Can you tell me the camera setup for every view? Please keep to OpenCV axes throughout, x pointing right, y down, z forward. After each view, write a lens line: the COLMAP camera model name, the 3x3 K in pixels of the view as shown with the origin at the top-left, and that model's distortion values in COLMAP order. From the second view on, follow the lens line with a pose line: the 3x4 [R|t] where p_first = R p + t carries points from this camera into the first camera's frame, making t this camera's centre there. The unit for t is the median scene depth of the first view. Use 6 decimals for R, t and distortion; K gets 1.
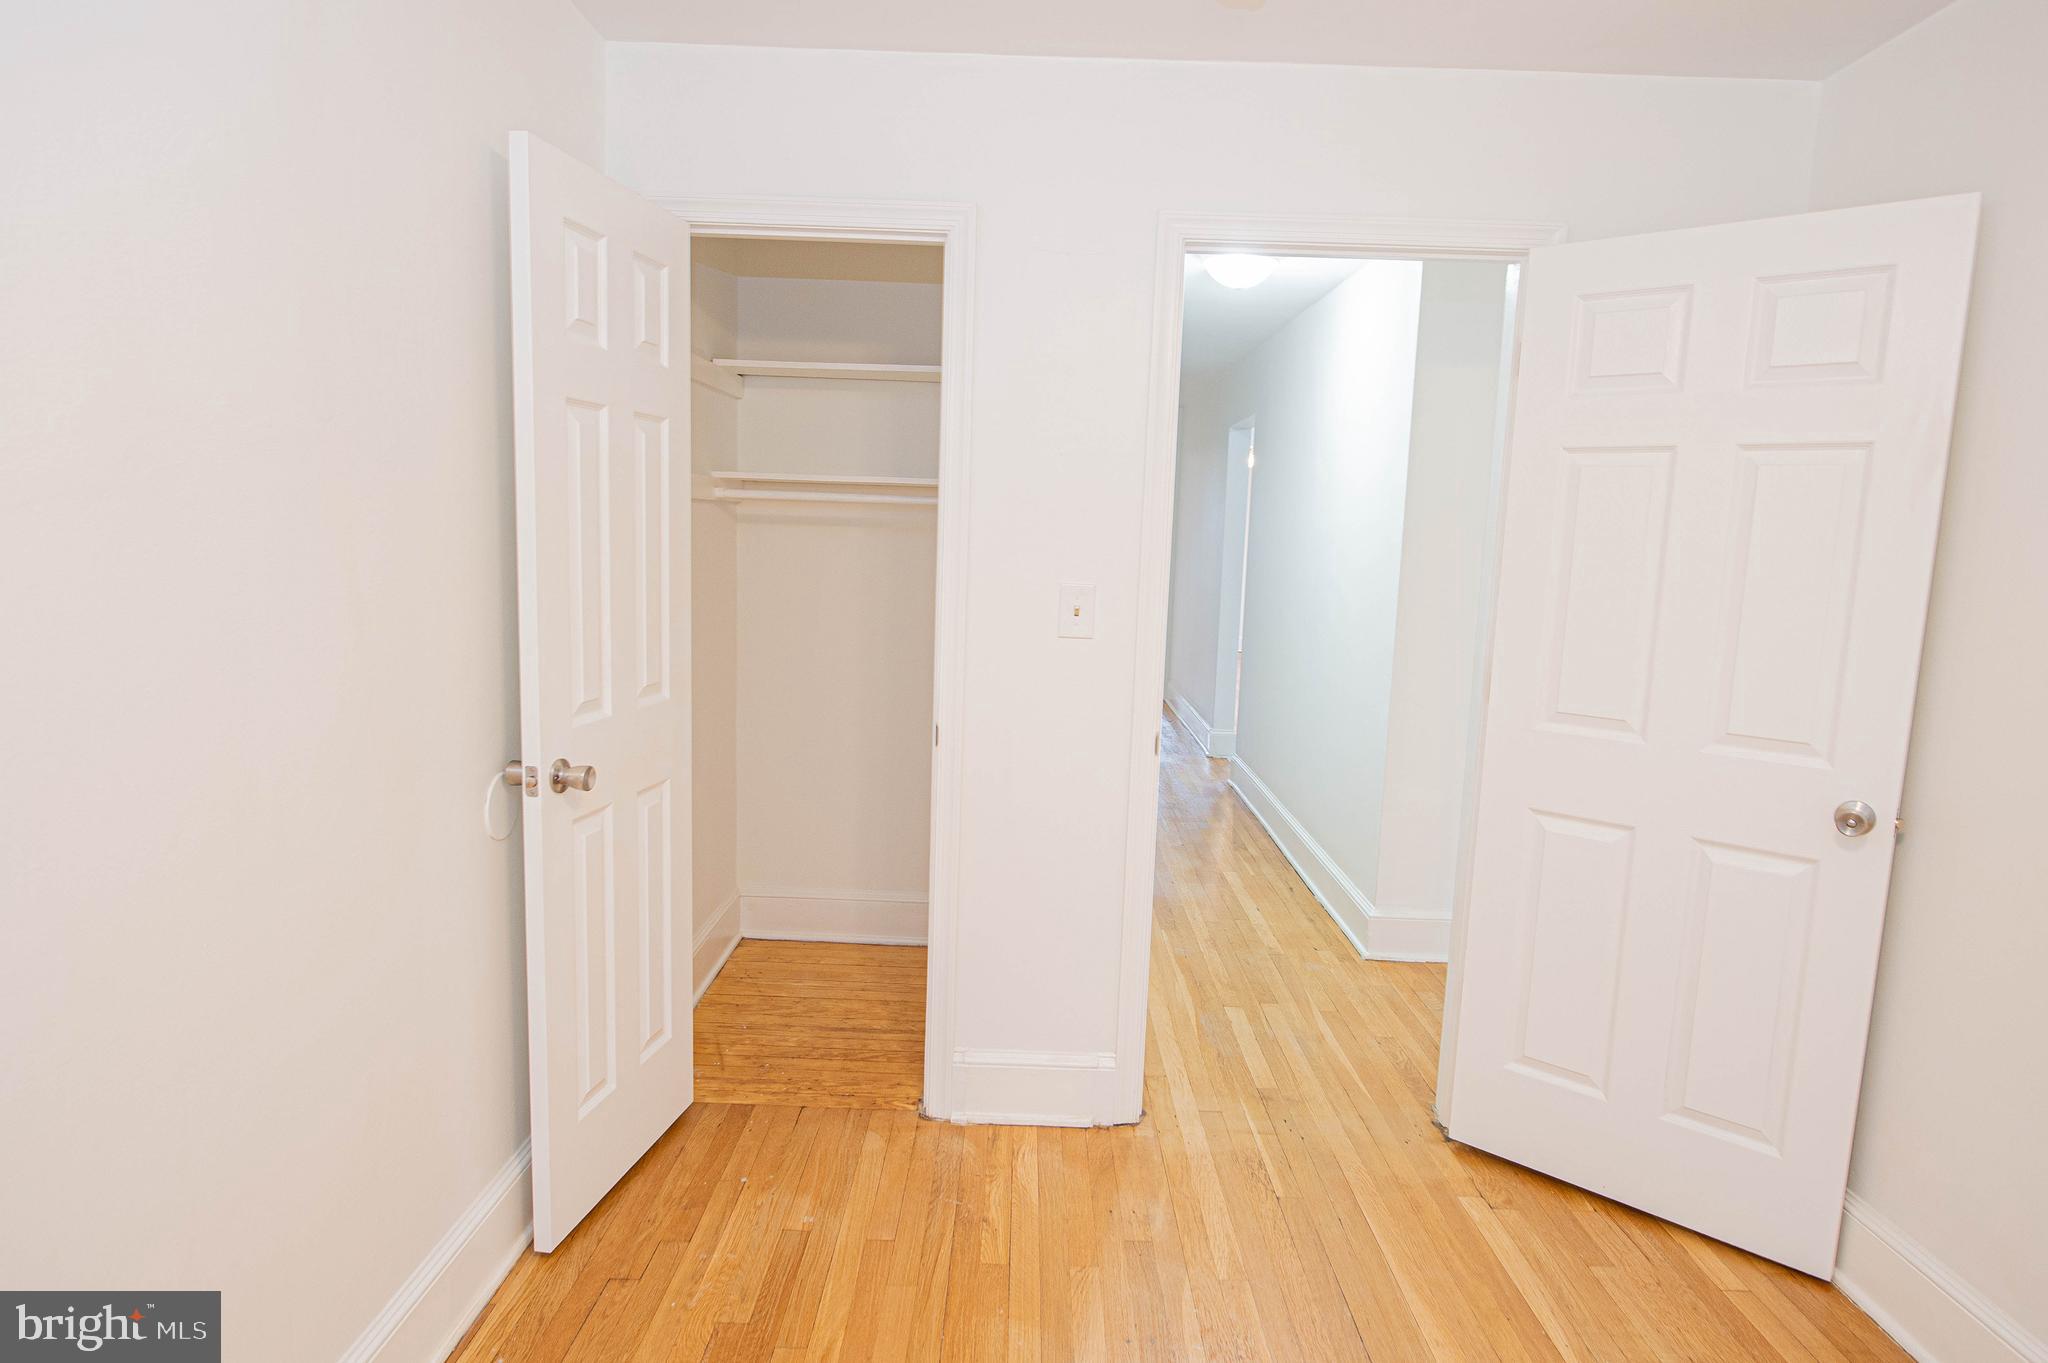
lens RADIAL K [[1171.4, 0, 999.1], [0, 1171.4, 686.1], [0, 0, 1]] dist [-0.001213, -0.001068]
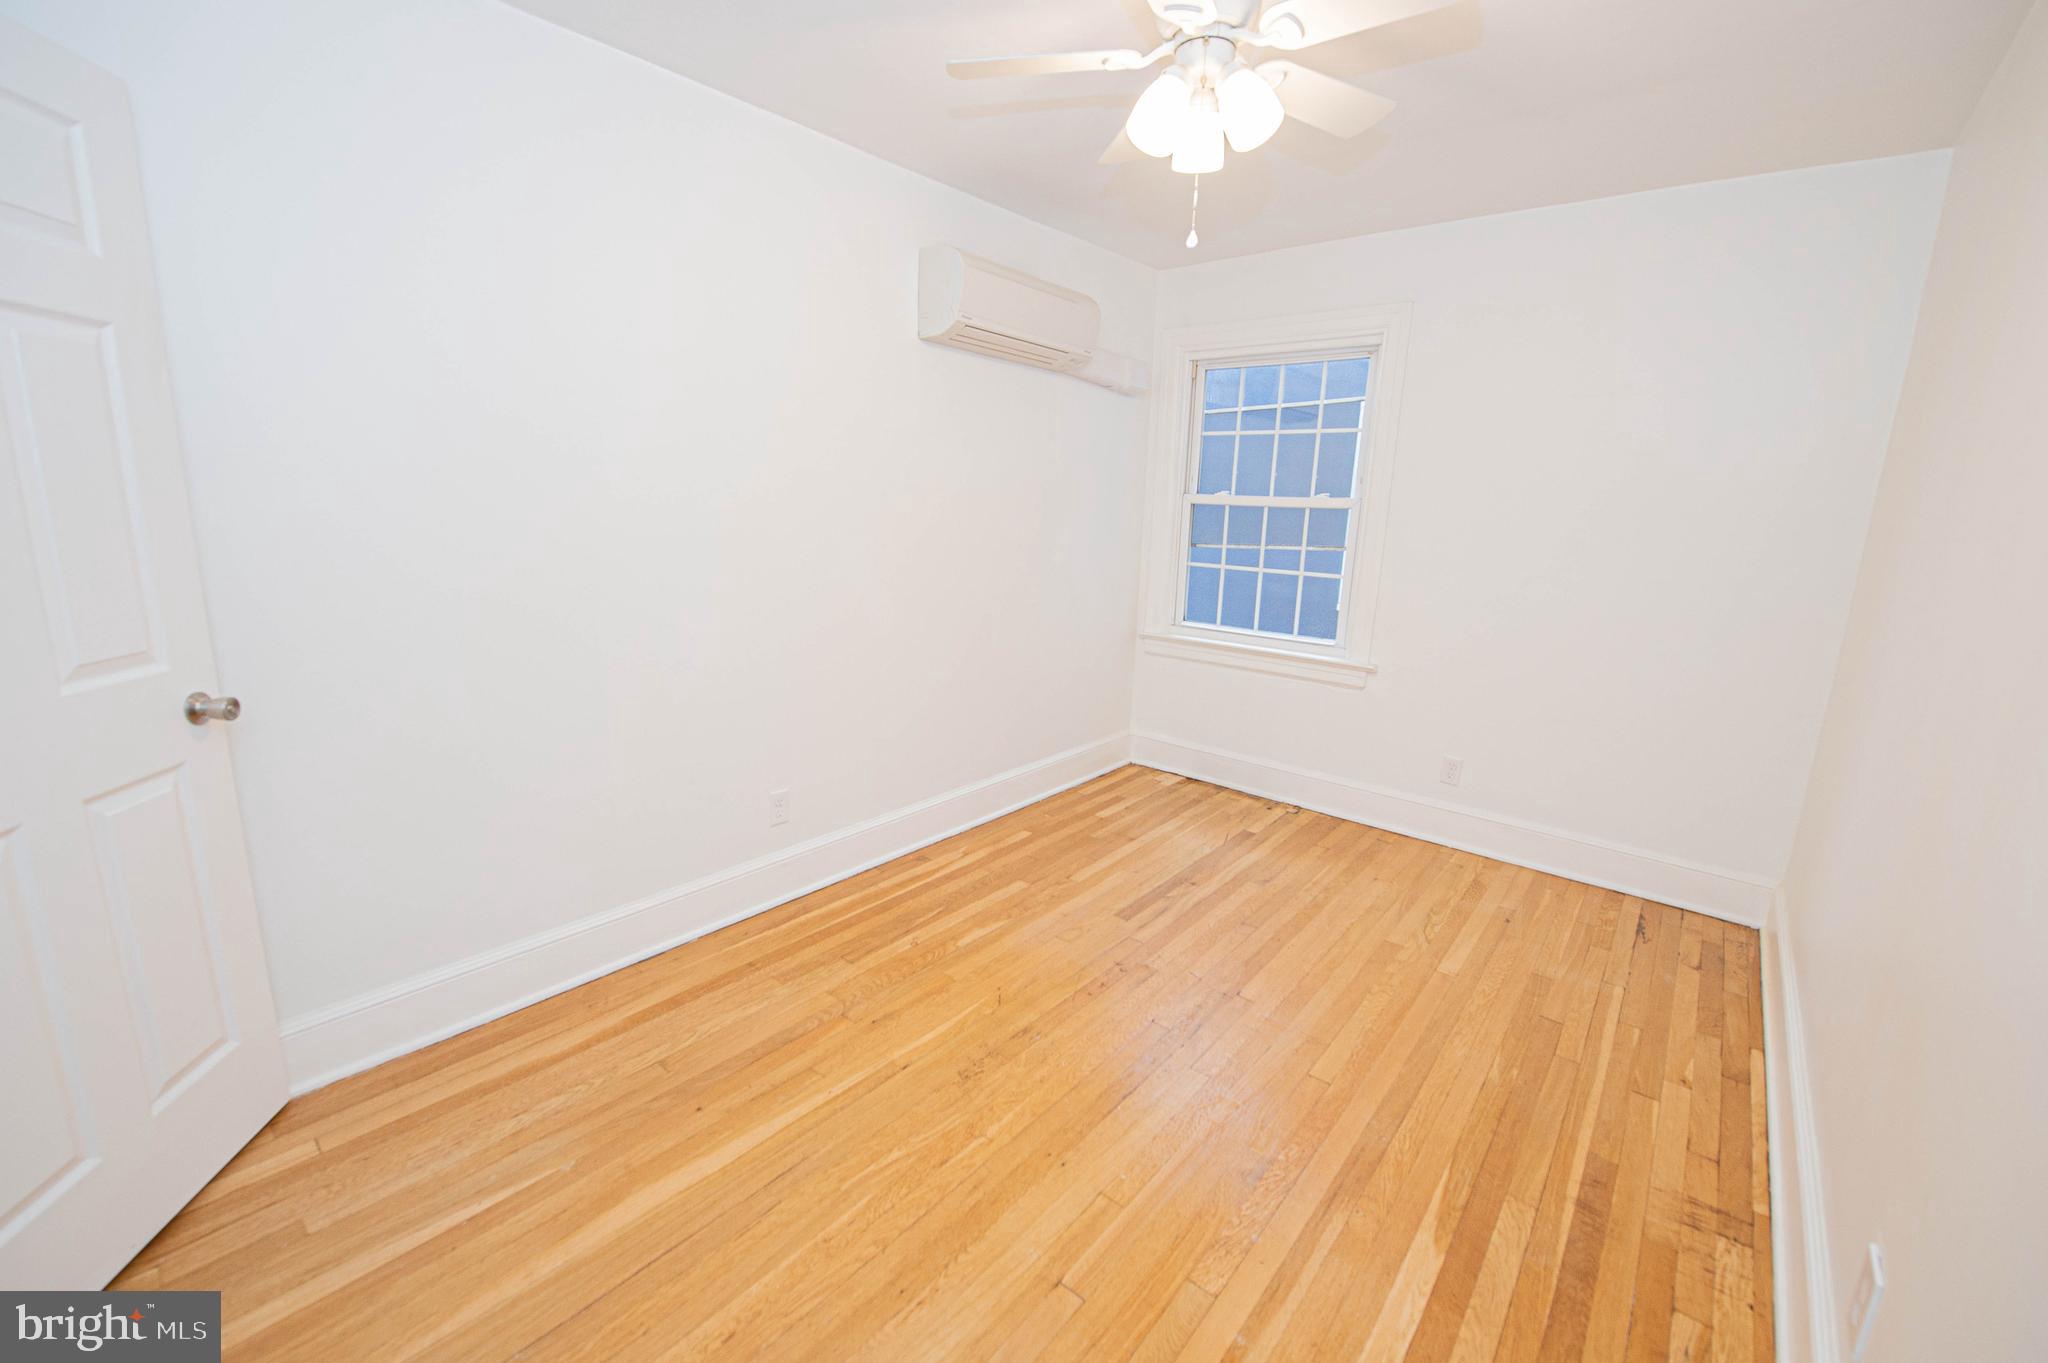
lens RADIAL K [[854.3, 0, 1014.7], [0, 854.3, 682.3], [0, 0, 1]] dist [-0.010132, -0.005763]
pose [[-0.782251, -0.186172, 0.594494, -0.195520], [0.023365, 0.944861, 0.326637, -0.098564], [-0.622525, 0.269402, -0.734768, 0.788153]]
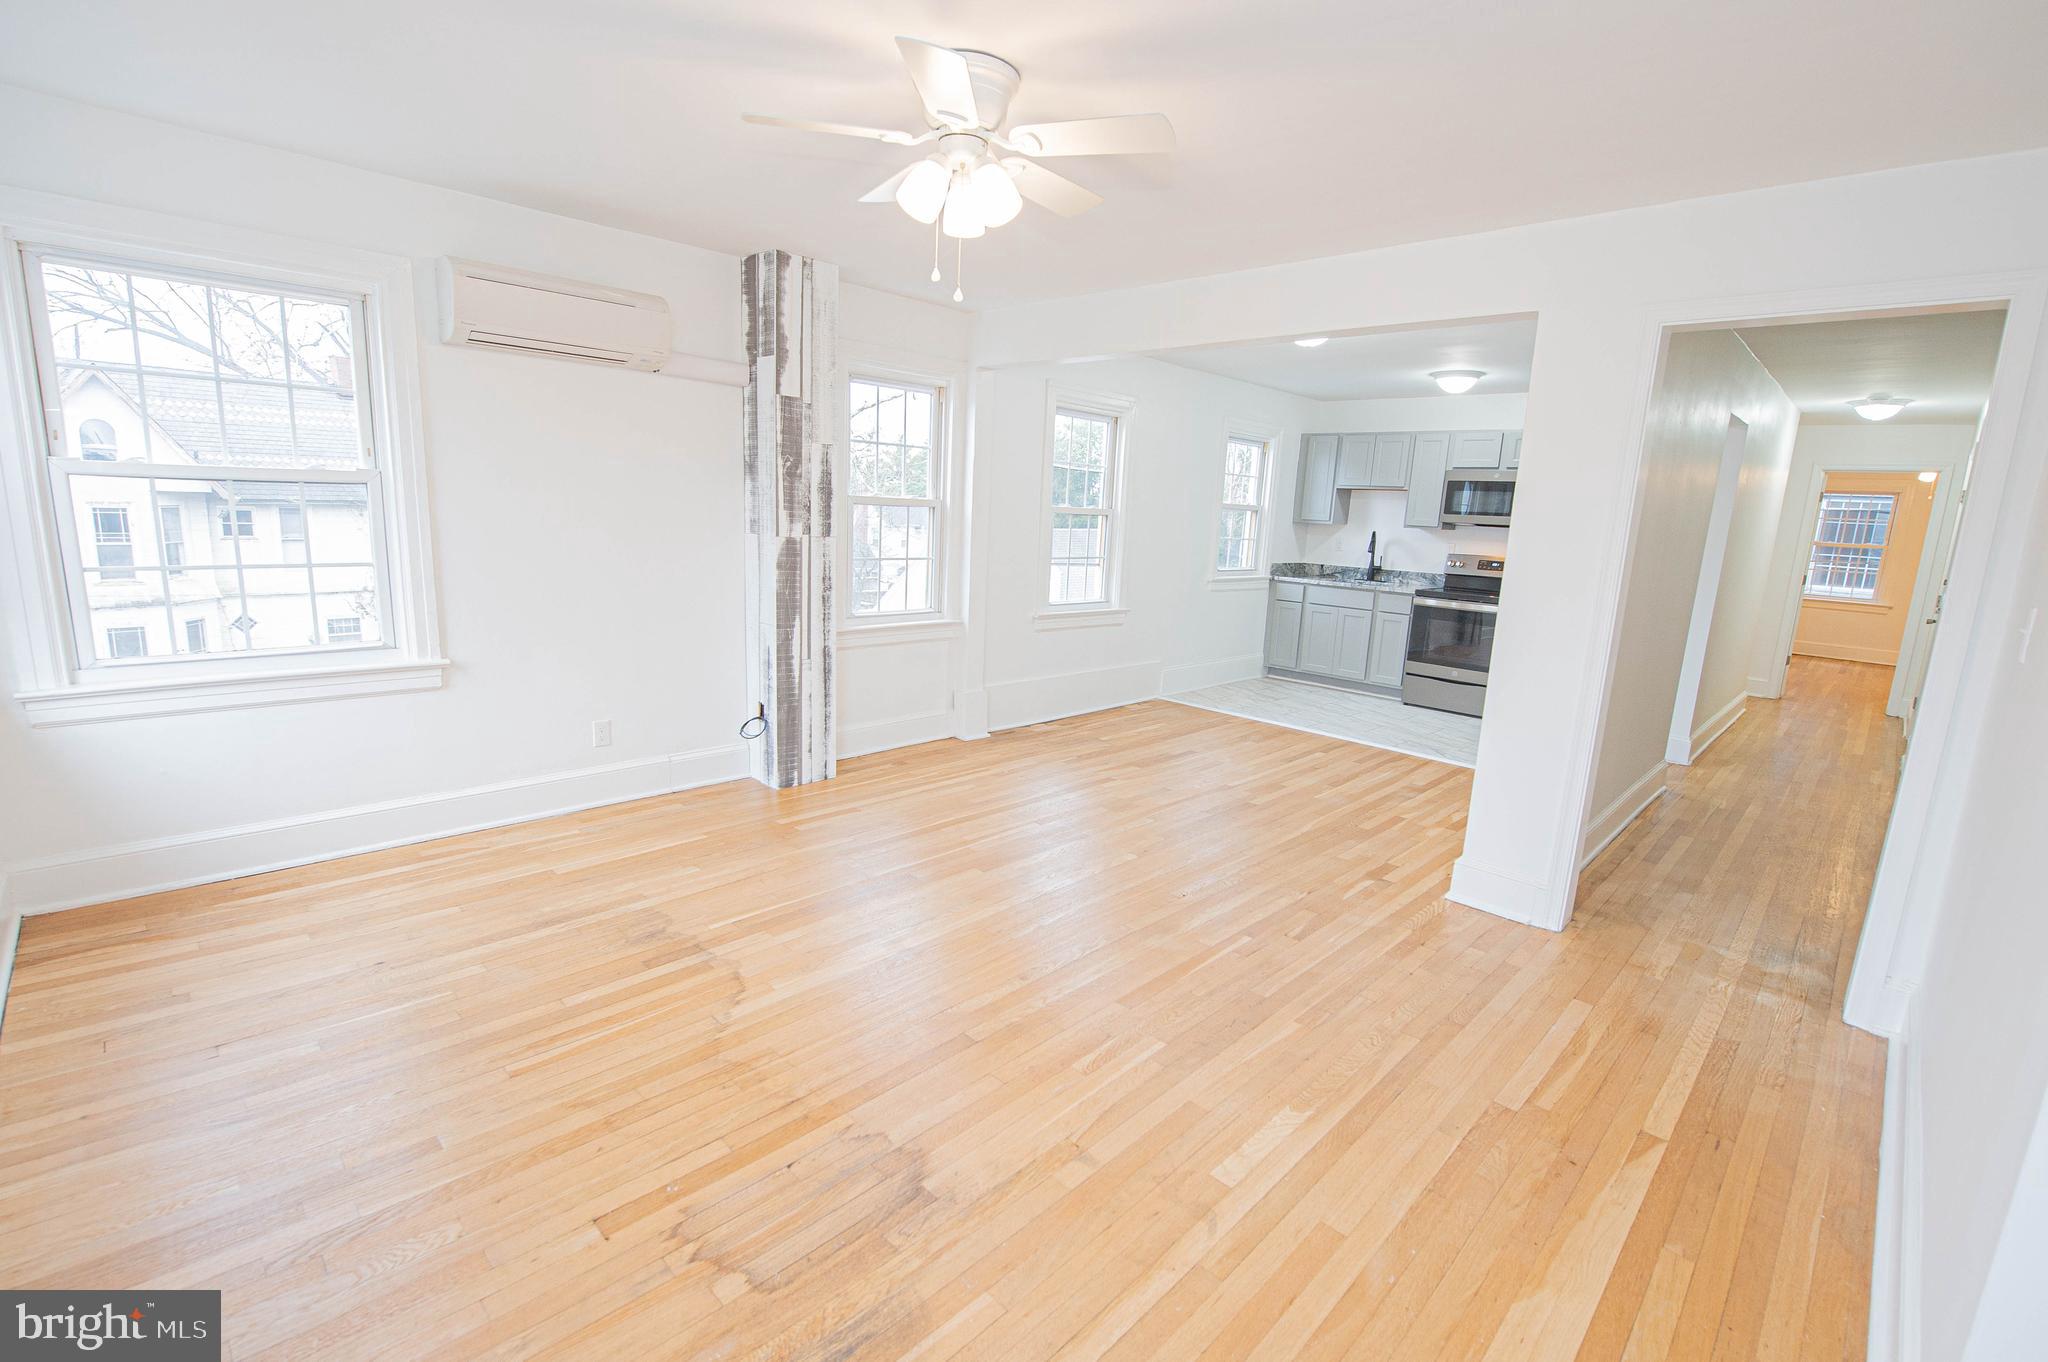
lens RADIAL K [[907.0, 0, 1016.9], [0, 907.0, 679.7], [0, 0, 1]] dist [-0.005382, -0.007367]
pose [[-0.725239, -0.194853, 0.660349, 0.247409], [0.022461, 0.951910, 0.305553, -0.588329], [-0.688131, 0.236430, -0.685986, 4.427921]]
